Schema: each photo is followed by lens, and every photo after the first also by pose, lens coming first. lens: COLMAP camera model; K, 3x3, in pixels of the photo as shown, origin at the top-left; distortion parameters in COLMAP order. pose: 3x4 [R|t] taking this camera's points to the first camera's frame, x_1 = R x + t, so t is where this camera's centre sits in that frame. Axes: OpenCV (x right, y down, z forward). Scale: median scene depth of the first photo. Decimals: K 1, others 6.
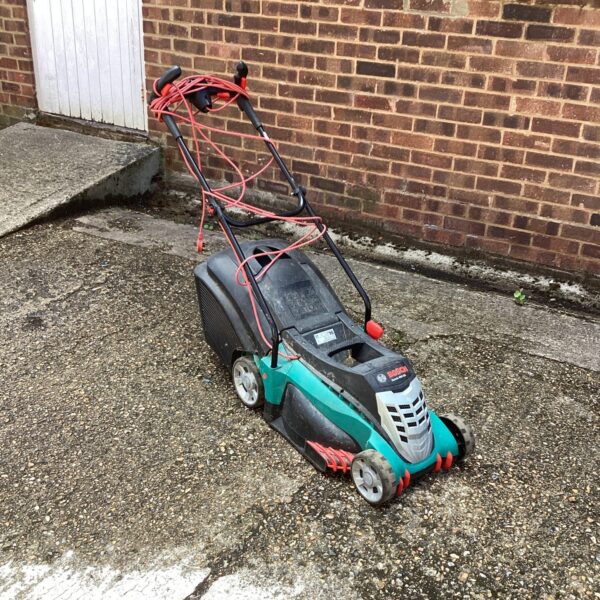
lens RADIAL K [[732.1, 0, 293.1], [0, 732.1, 300.5], [0, 0, 1]] dist [0.137867, -0.310071]
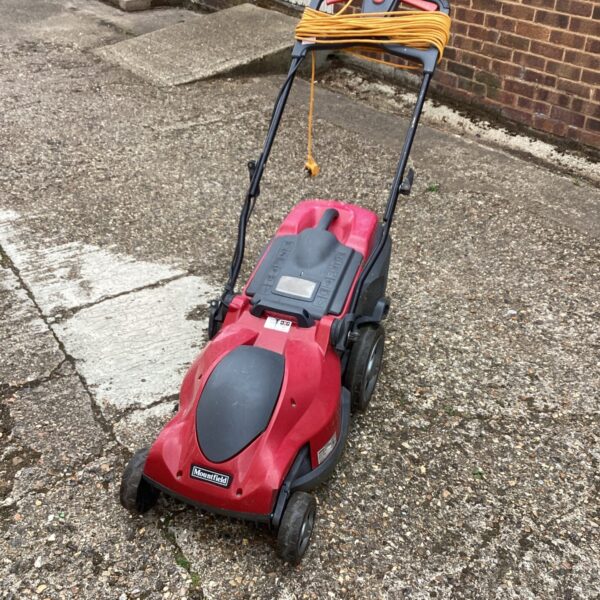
lens RADIAL K [[732.1, 0, 293.1], [0, 732.1, 300.5], [0, 0, 1]] dist [0.137867, -0.310071]
pose [[0.909838, 0.206323, -0.360035, 0.317089], [-0.173713, 0.977324, 0.121081, 0.098778], [0.376853, -0.047621, 0.925048, -0.158113]]
